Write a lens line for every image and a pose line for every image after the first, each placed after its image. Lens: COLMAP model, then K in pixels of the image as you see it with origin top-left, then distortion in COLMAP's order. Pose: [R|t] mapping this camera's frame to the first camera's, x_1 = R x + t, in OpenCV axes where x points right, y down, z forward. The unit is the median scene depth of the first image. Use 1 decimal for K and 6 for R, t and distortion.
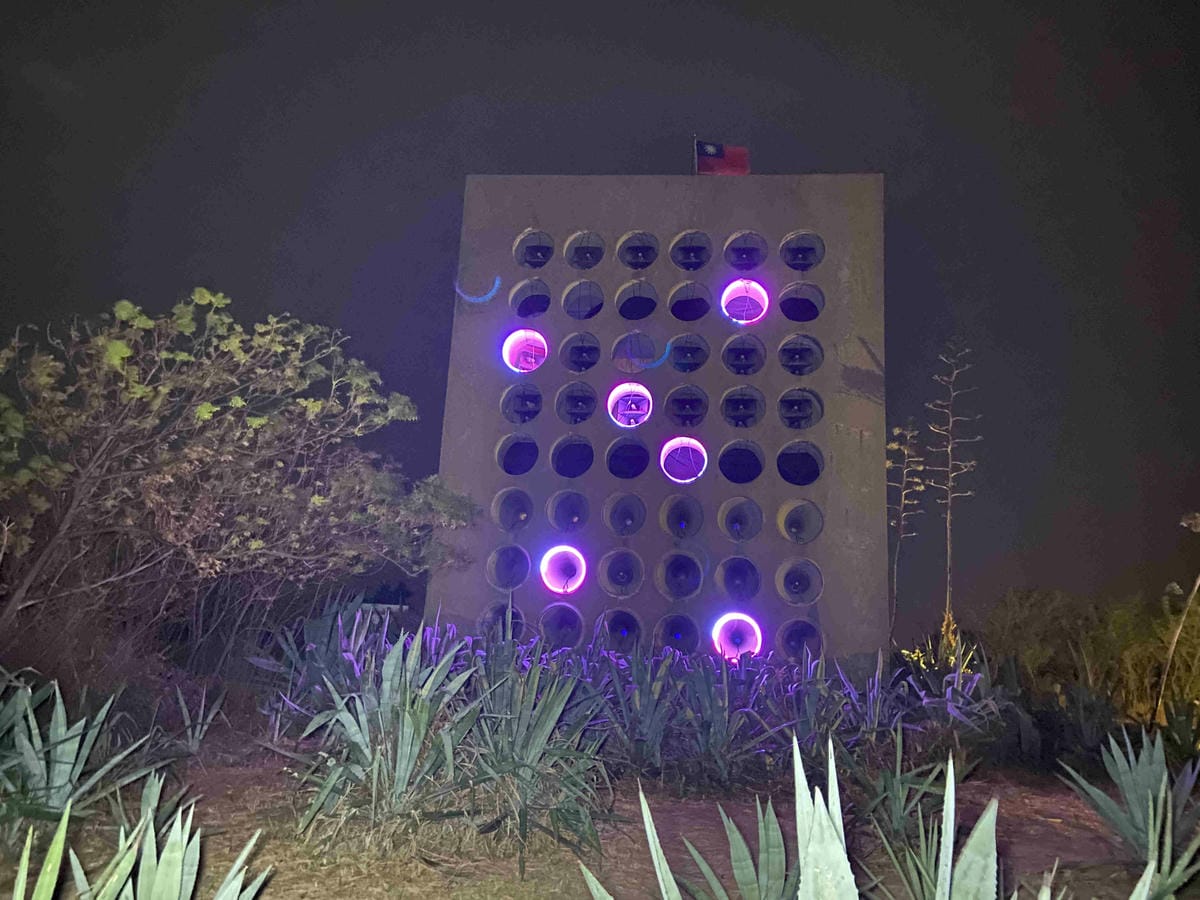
lens RADIAL K [[917.8, 0, 600.0], [0, 917.8, 450.0], [0, 0, 1]] dist [0.174555, -0.329361]
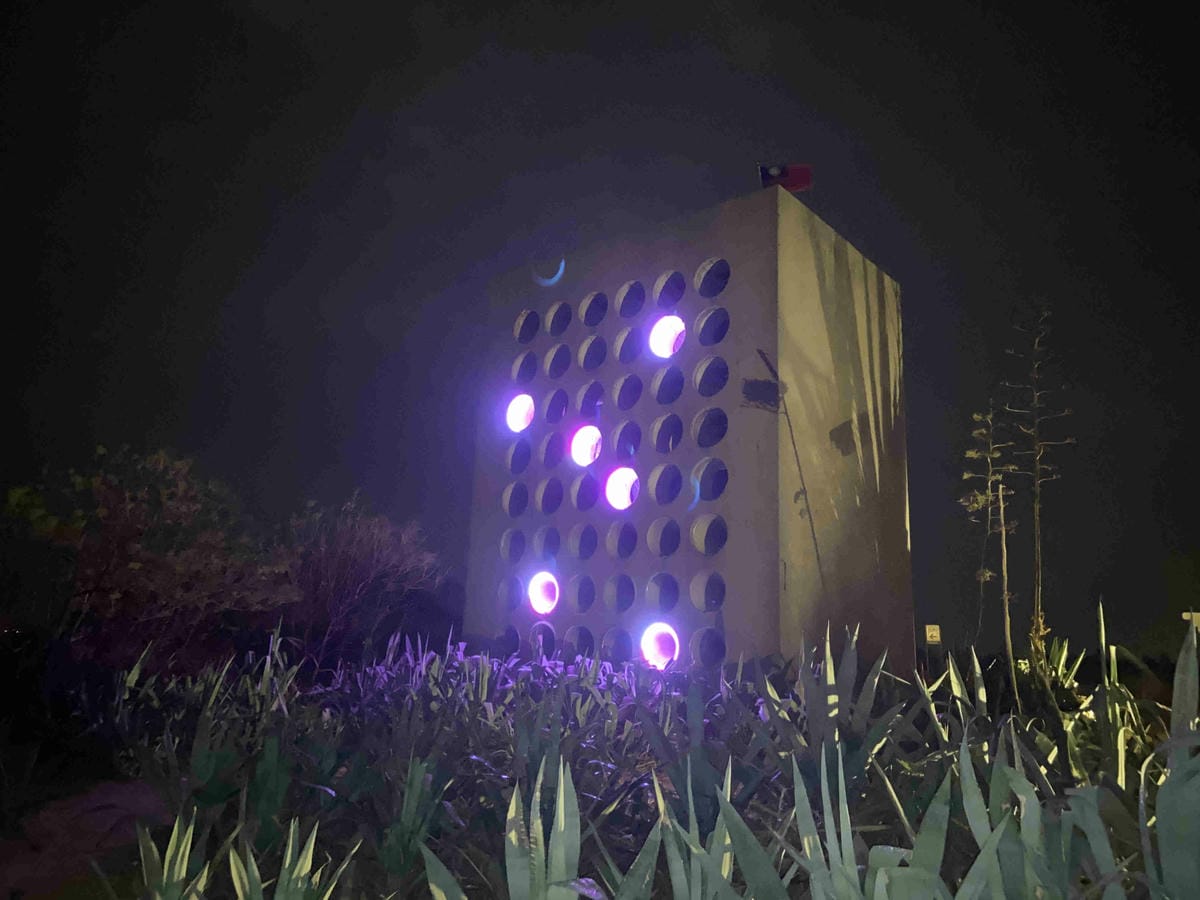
lens RADIAL K [[917.8, 0, 600.0], [0, 917.8, 450.0], [0, 0, 1]] dist [0.174555, -0.329361]
pose [[0.840590, -0.144240, -0.522115, 0.644204], [0.130660, 0.989425, -0.062980, 0.030113], [0.525678, -0.015280, 0.850547, 0.028560]]
